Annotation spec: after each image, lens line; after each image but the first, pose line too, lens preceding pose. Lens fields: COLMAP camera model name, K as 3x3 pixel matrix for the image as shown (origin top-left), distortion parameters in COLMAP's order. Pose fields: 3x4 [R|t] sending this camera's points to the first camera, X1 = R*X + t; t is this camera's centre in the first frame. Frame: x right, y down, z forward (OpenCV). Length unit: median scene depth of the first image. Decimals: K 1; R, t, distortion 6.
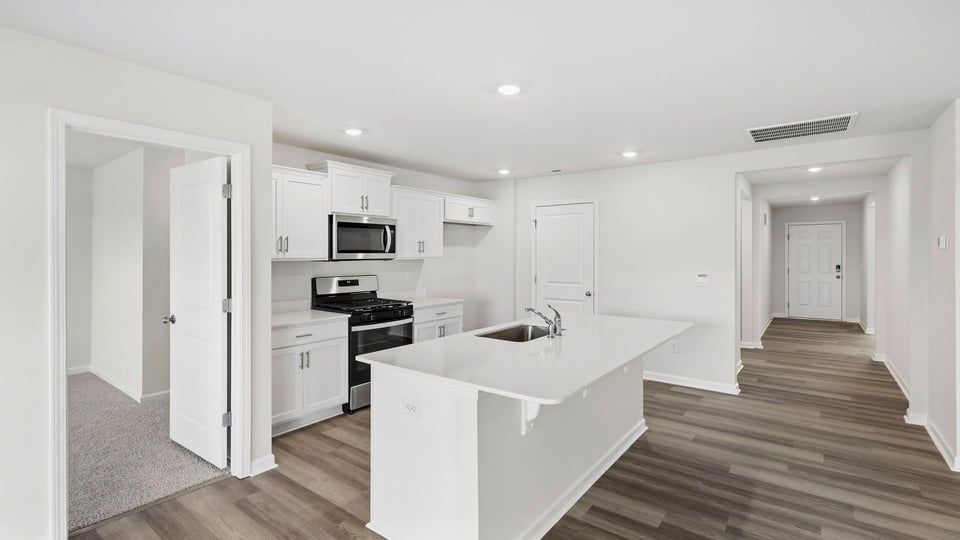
lens RADIAL K [[437.8, 0, 477.4], [0, 437.8, 254.7], [0, 0, 1]] dist [0.004149, 0.000391]
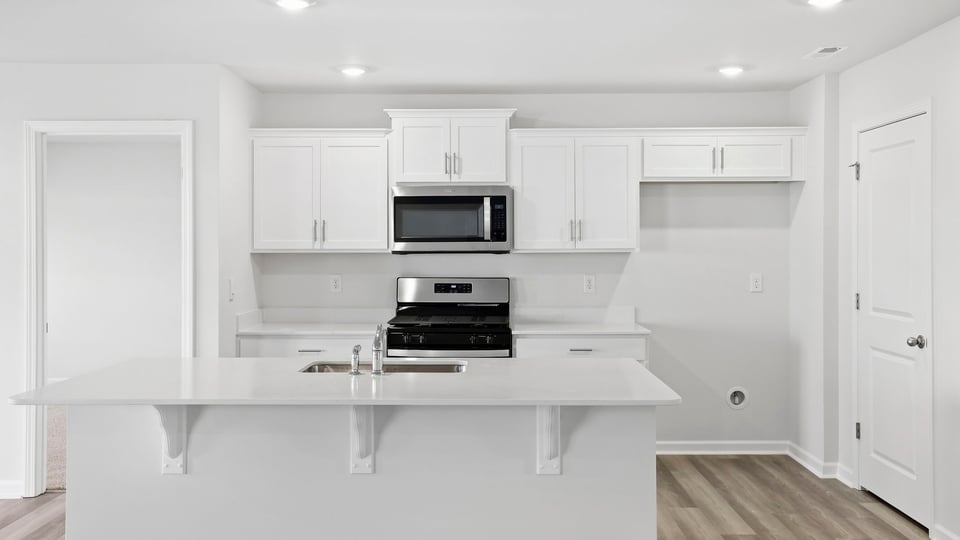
lens RADIAL K [[917.2, 0, 482.2], [0, 917.2, 252.2], [0, 0, 1]] dist [0.034677, 0.013416]
pose [[0.602857, 0.003548, -0.797842, 0.816709], [0.000684, 0.999987, 0.004964, 0.004449], [0.797849, -0.003538, 0.602847, 0.209654]]
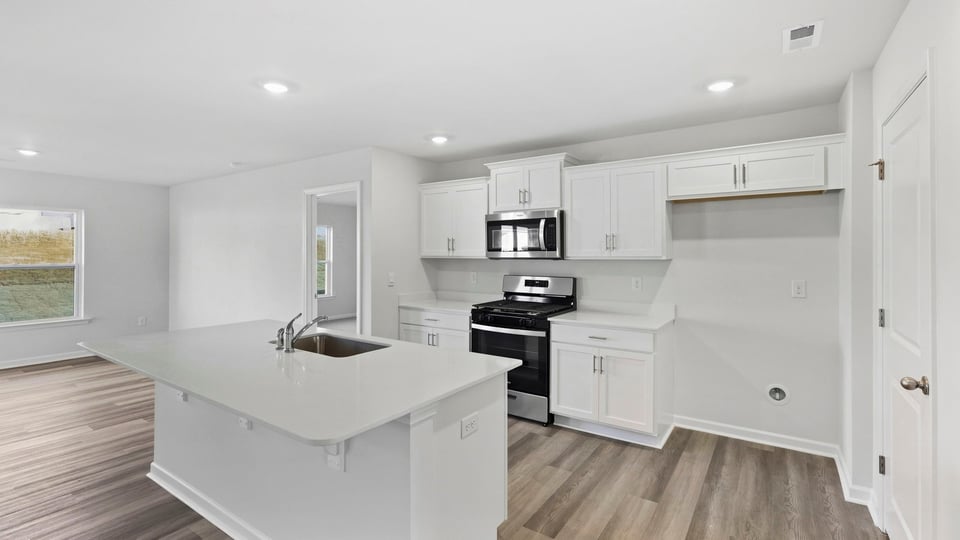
lens RADIAL K [[437.8, 0, 477.4], [0, 437.8, 254.7], [0, 0, 1]] dist [0.004149, 0.000391]
pose [[0.054640, 0.000721, -0.998506, 0.635079], [-0.000926, 0.999999, 0.000671, 0.002512], [0.998506, 0.000888, 0.054641, 0.816674]]
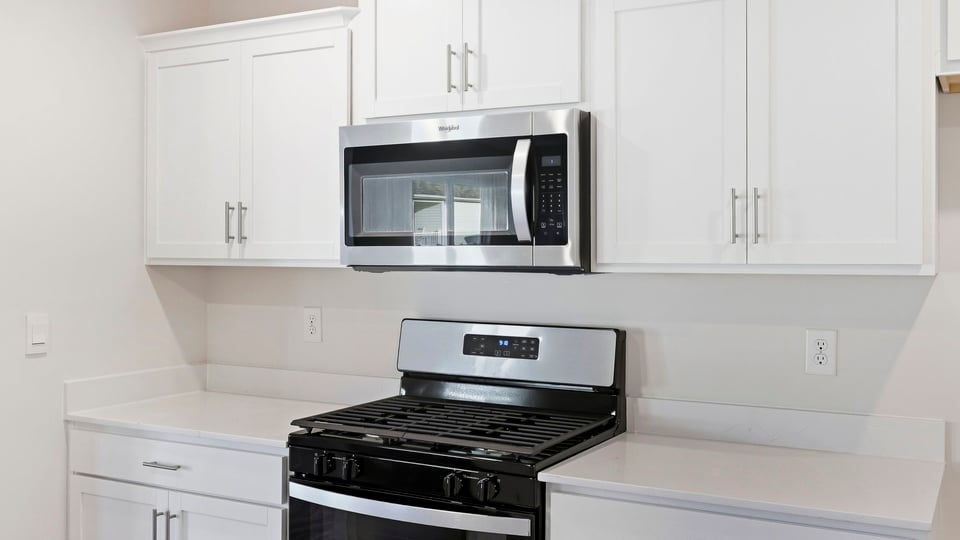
lens RADIAL K [[953.4, 0, 480.0], [0, 953.4, 270.0], [0, 0, 1]] dist [-0.003362, 0.002092]
pose [[0.158664, 0.018589, -0.987158, 0.344695], [-0.005343, 0.999824, 0.017968, 0.000824], [0.987318, 0.002424, 0.158735, 0.876114]]
